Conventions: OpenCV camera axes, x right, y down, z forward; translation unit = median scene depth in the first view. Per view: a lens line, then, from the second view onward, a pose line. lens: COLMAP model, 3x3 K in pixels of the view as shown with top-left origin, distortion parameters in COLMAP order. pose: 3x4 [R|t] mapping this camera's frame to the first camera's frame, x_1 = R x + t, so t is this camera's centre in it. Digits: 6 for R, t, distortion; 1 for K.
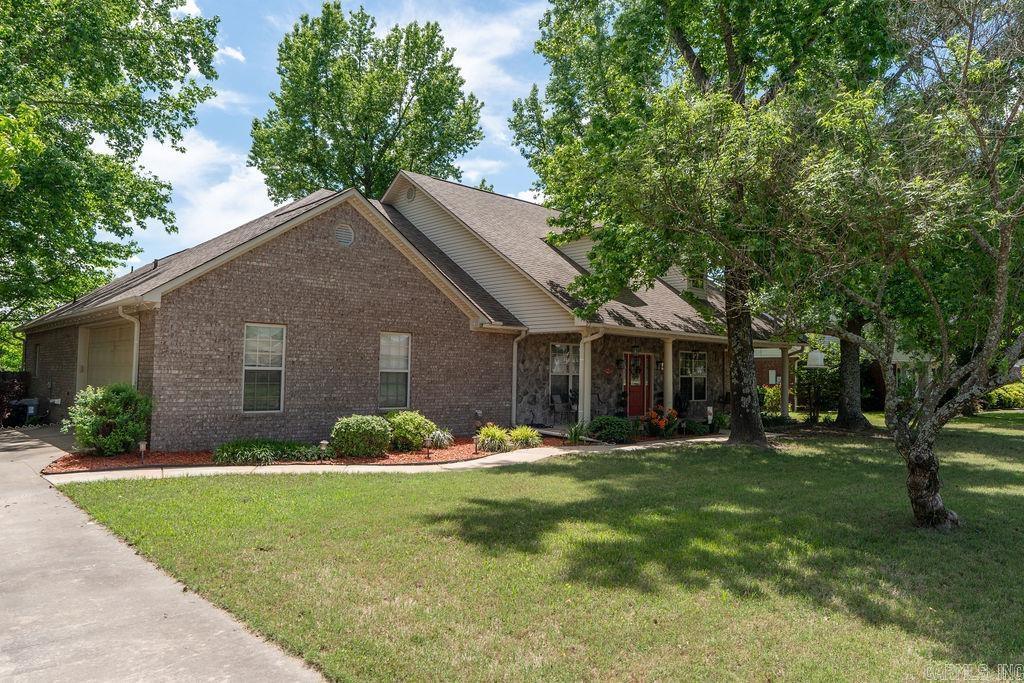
lens RADIAL K [[684.1, 0, 511.3], [0, 684.1, 336.7], [0, 0, 1]] dist [-0.002919, -0.001291]
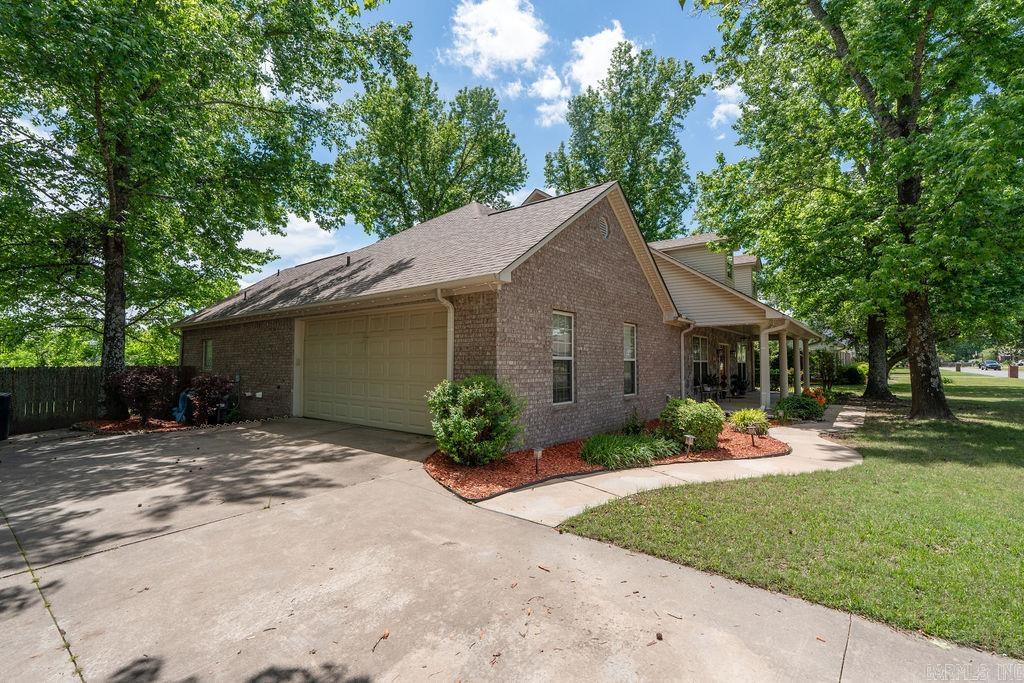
lens RADIAL K [[459.0, 0, 510.9], [0, 459.0, 341.3], [0, 0, 1]] dist [-0.003188, 0.001341]
pose [[0.988829, -0.006342, 0.148918, -0.402802], [0.005255, 0.999957, 0.007691, 0.013177], [-0.148961, -0.006822, 0.988820, 0.281815]]
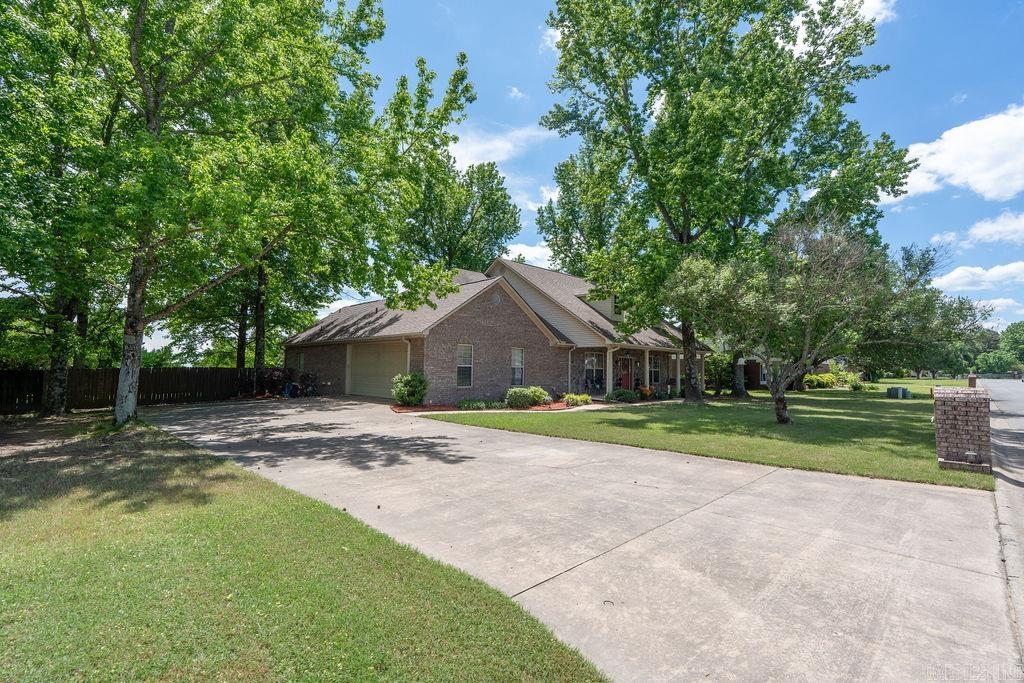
lens RADIAL K [[468.3, 0, 512.0], [0, 468.3, 341.5], [0, 0, 1]] dist [-0.017582, 0.000182]
pose [[0.999488, -0.000436, 0.032008, -0.201629], [0.000636, 0.999980, -0.006246, -0.013155], [-0.032005, 0.006263, 0.999468, -0.313044]]
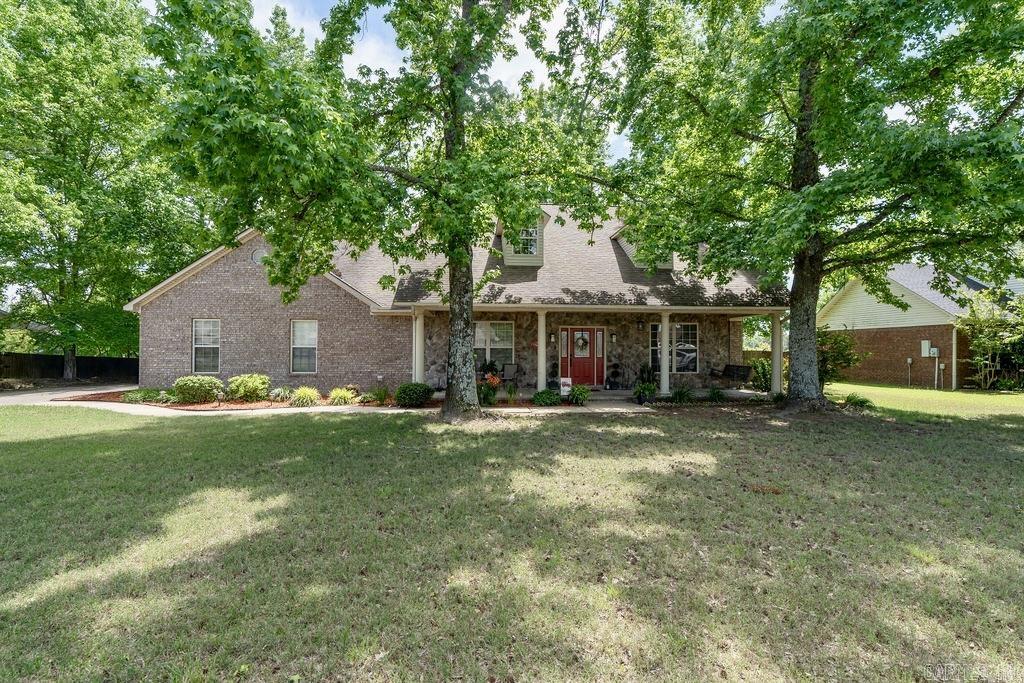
lens RADIAL K [[459.0, 0, 510.9], [0, 459.0, 341.3], [0, 0, 1]] dist [-0.003188, 0.001341]
pose [[0.781278, -0.024268, -0.623711, 0.675769], [0.043522, 0.998930, 0.015650, 0.037558], [0.622664, -0.039372, 0.781498, 0.454026]]
